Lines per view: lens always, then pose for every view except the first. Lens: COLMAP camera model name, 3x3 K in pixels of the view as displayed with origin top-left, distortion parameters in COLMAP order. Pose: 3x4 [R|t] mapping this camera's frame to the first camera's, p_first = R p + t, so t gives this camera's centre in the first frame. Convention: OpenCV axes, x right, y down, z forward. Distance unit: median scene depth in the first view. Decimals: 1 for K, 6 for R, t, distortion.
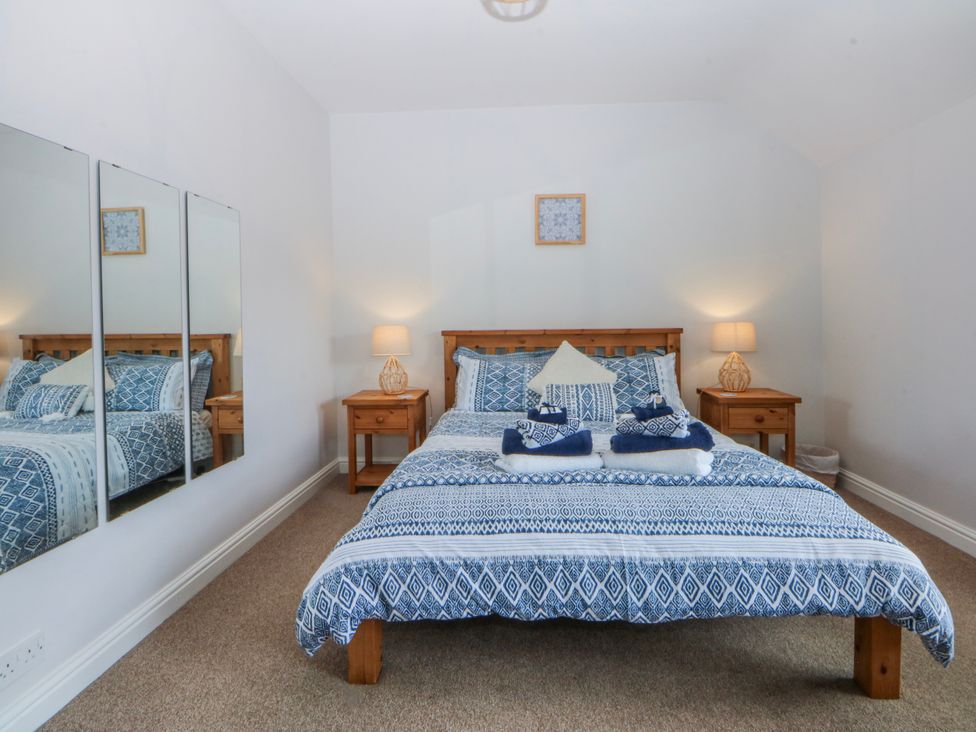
lens RADIAL K [[517.2, 0, 485.4], [0, 517.2, 325.8], [0, 0, 1]] dist [0.010260, -0.017349]
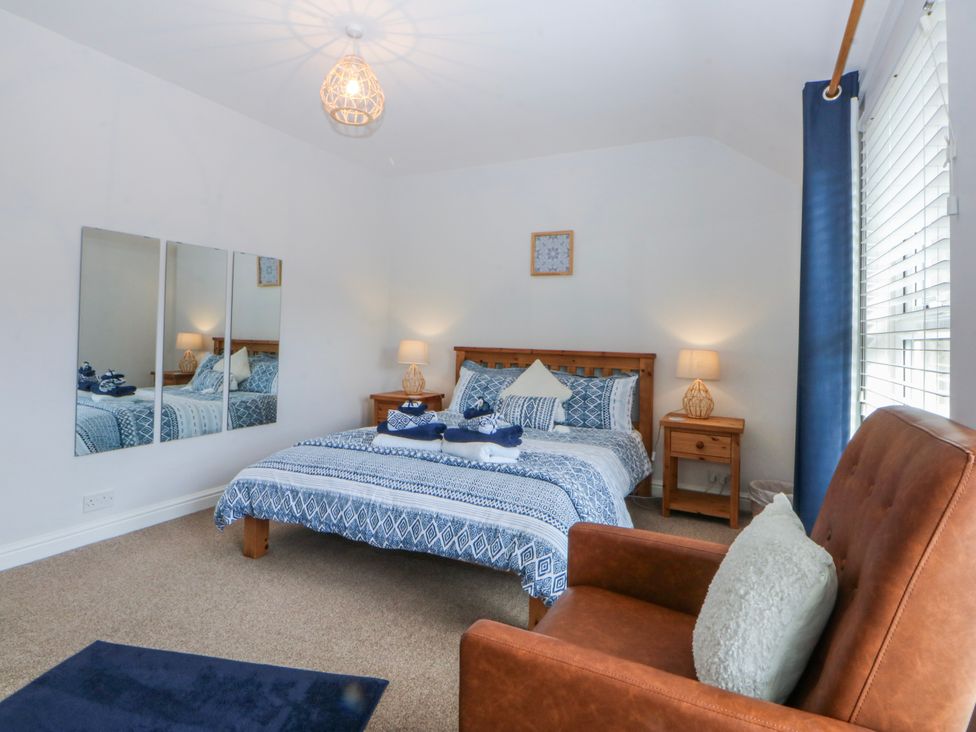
lens RADIAL K [[517.2, 0, 485.4], [0, 517.2, 325.8], [0, 0, 1]] dist [0.010260, -0.017349]
pose [[0.918525, 0.025873, -0.394517, 1.046051], [-0.040273, 0.998789, -0.028263, -0.017863], [0.393307, 0.041849, 0.918454, -0.227195]]
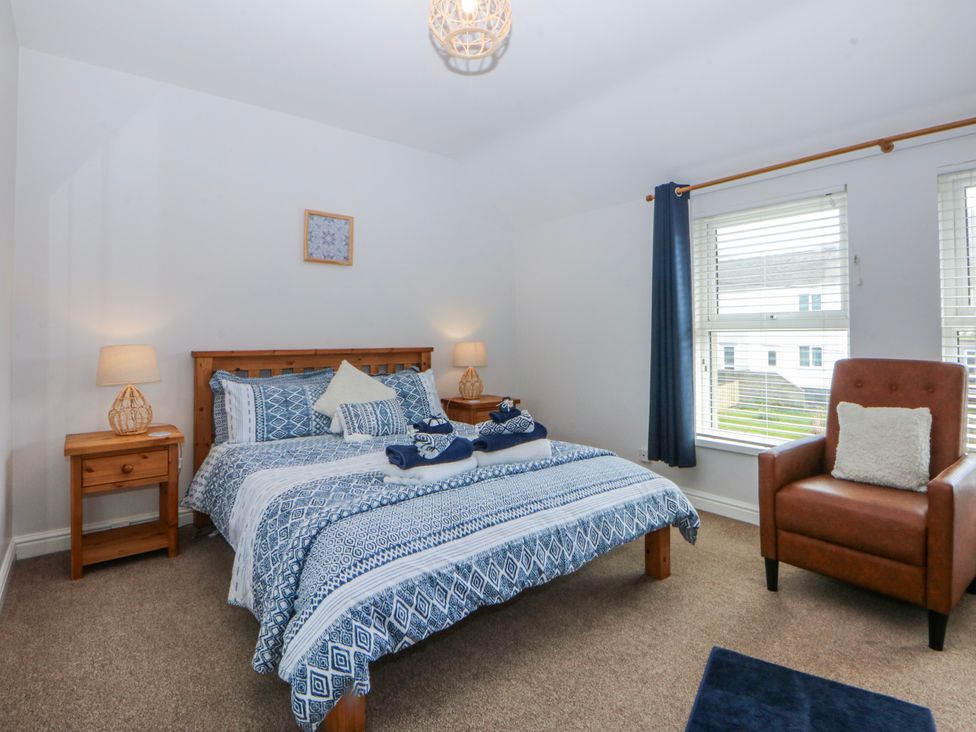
lens RADIAL K [[517.2, 0, 485.4], [0, 517.2, 325.8], [0, 0, 1]] dist [0.010260, -0.017349]
pose [[0.737661, 0.024505, 0.674726, -0.678311], [0.002601, 0.999231, -0.039134, 0.004624], [-0.675166, 0.030623, 0.737030, 0.152926]]
